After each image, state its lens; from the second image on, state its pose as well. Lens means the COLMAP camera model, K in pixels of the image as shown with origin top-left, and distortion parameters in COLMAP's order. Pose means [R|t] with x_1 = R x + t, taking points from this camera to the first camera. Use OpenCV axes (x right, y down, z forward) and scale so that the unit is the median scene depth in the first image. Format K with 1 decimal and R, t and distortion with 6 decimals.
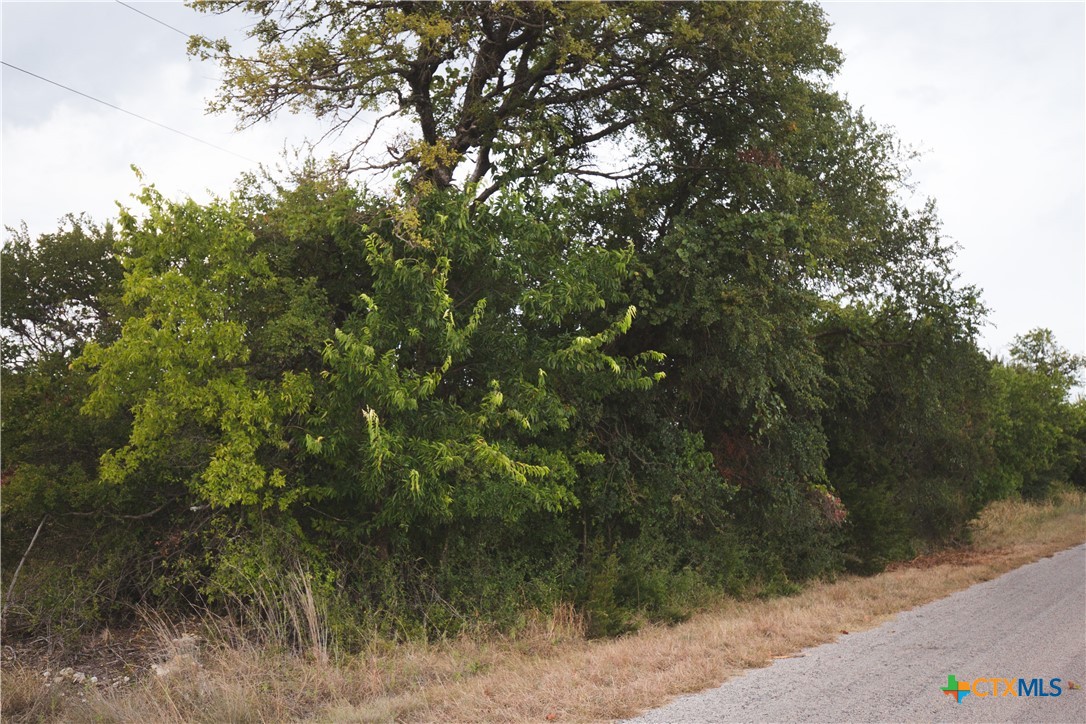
lens RADIAL K [[1024.9, 0, 545.2], [0, 1024.9, 361.9], [0, 0, 1]] dist [0.059536, 0.000000]
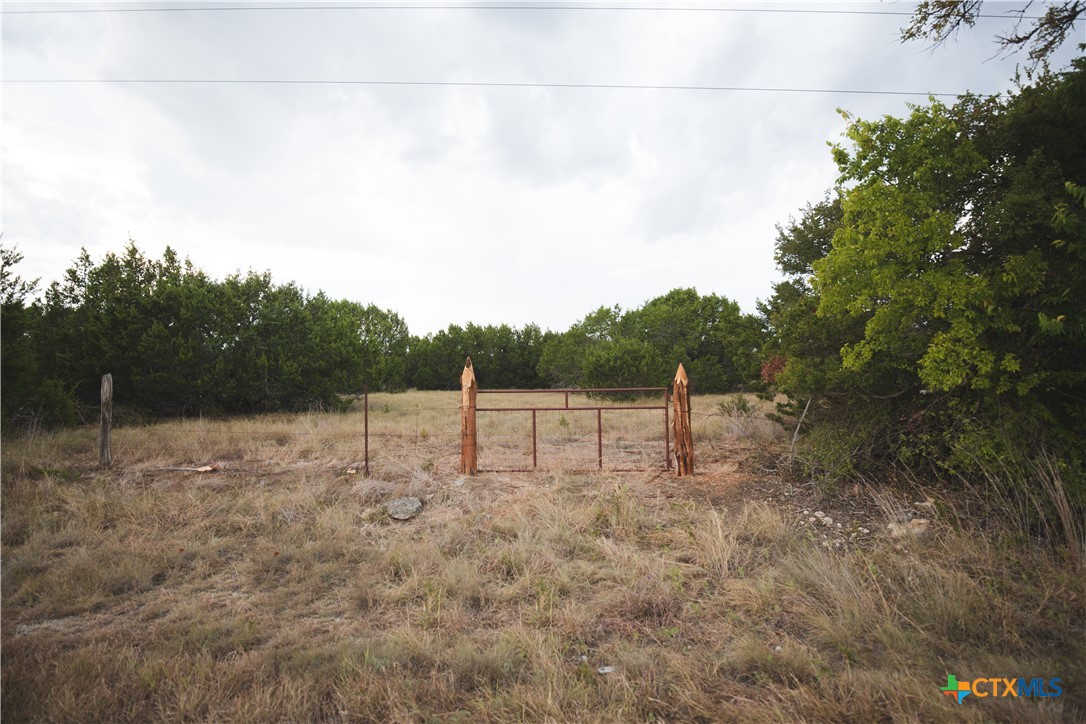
lens RADIAL K [[535.3, 0, 544.4], [0, 535.3, 357.3], [0, 0, 1]] dist [-0.025150, 0.000978]
pose [[0.501864, -0.039622, -0.864038, -0.049378], [0.108174, 0.993982, 0.017251, 0.050942], [0.858155, -0.102124, 0.503130, 0.365221]]
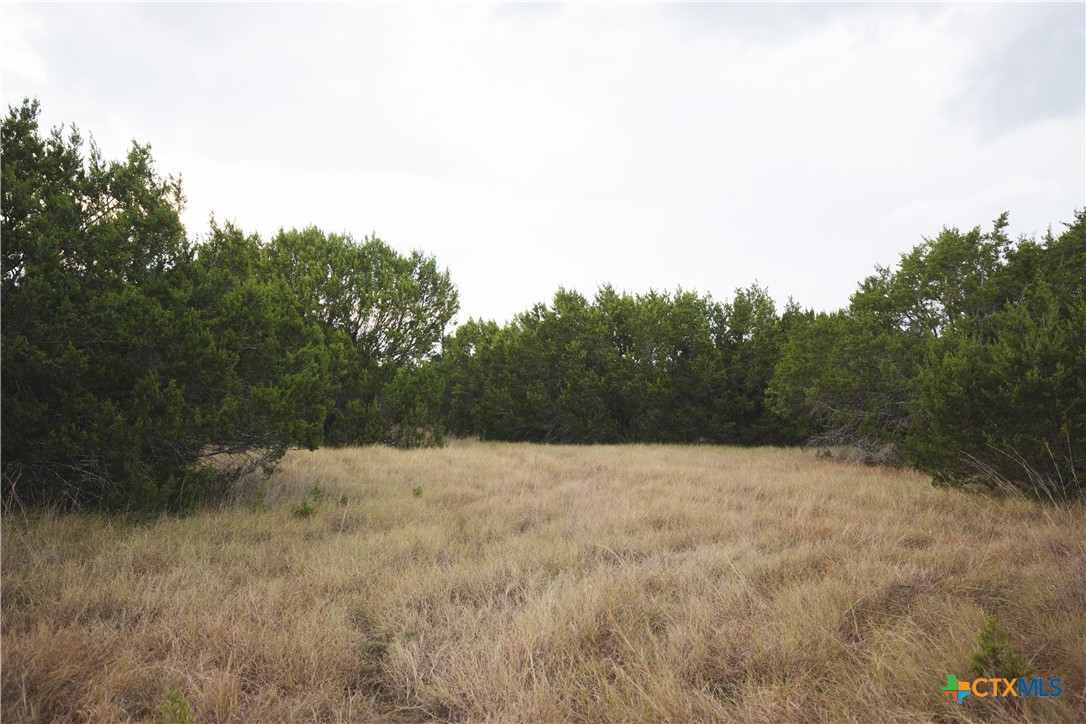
lens RADIAL K [[1024.9, 0, 544.5], [0, 1024.9, 359.6], [0, 0, 1]] dist [0.059536, 0.000000]
pose [[0.308823, -0.050563, -0.949775, -0.254554], [0.095670, 0.995173, -0.021872, 0.063311], [0.946296, -0.084111, 0.312170, 0.466577]]
